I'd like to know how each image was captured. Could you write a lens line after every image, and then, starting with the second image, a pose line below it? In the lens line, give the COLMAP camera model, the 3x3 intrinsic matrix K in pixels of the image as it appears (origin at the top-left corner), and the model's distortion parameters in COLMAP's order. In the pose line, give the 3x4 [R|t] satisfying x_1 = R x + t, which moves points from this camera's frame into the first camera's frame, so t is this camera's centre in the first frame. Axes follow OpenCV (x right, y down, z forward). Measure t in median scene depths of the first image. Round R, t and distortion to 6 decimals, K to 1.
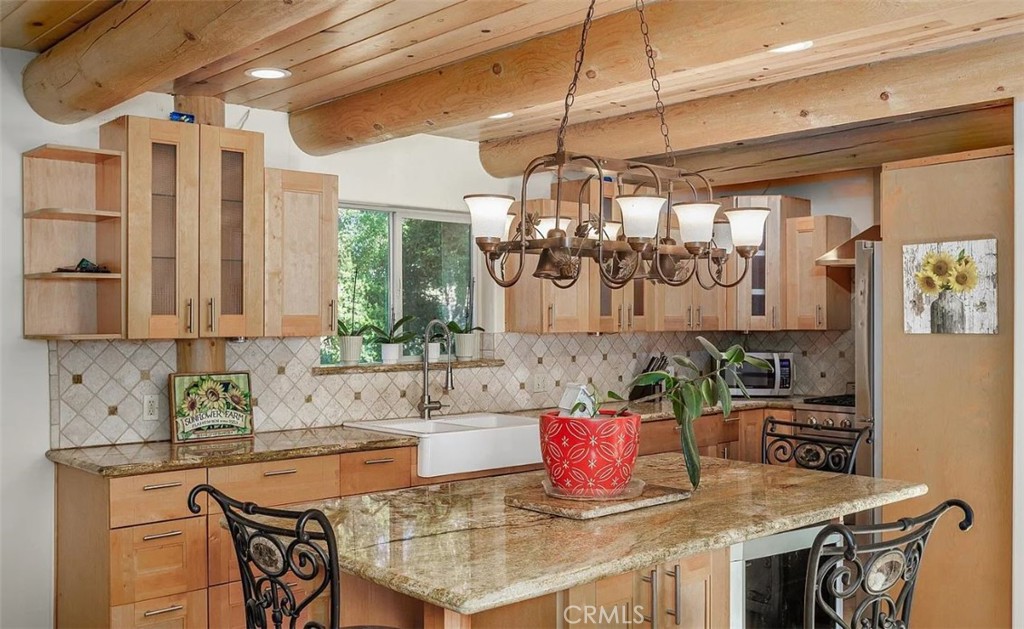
lens RADIAL K [[971.1, 0, 512.2], [0, 971.1, 320.0], [0, 0, 1]] dist [-0.008717, 0.000000]
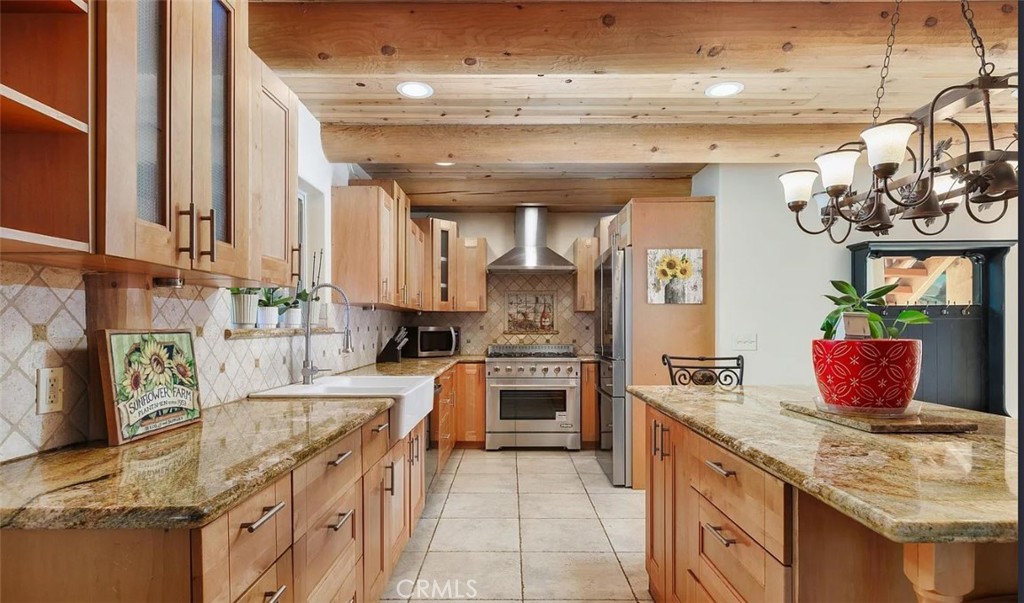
lens RADIAL K [[527.9, 0, 513.3], [0, 527.9, 326.5], [0, 0, 1]] dist [-0.001839, -0.000354]
pose [[0.671955, -0.001070, 0.740591, -0.411647], [0.003398, 0.999993, -0.001638, 0.053528], [-0.740584, 0.003618, 0.671954, 0.583434]]
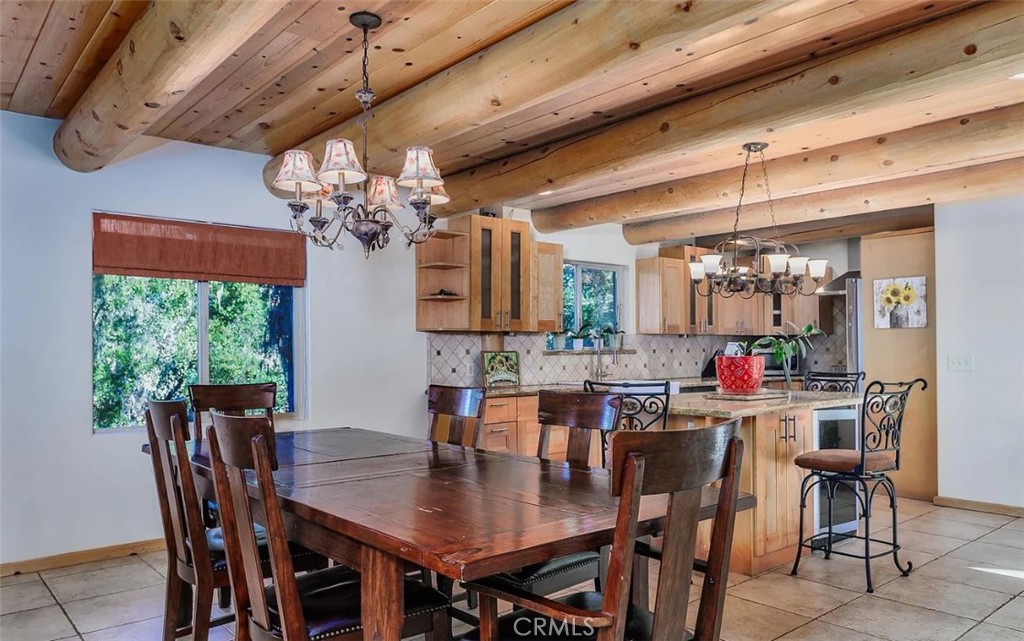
lens RADIAL K [[731.1, 0, 520.5], [0, 731.1, 337.7], [0, 0, 1]] dist [-0.029504, -0.000699]
pose [[0.999622, -0.005025, -0.027033, -0.233843], [0.004548, 0.999833, -0.017688, 0.053582], [0.027118, 0.017558, 0.999478, -0.398488]]
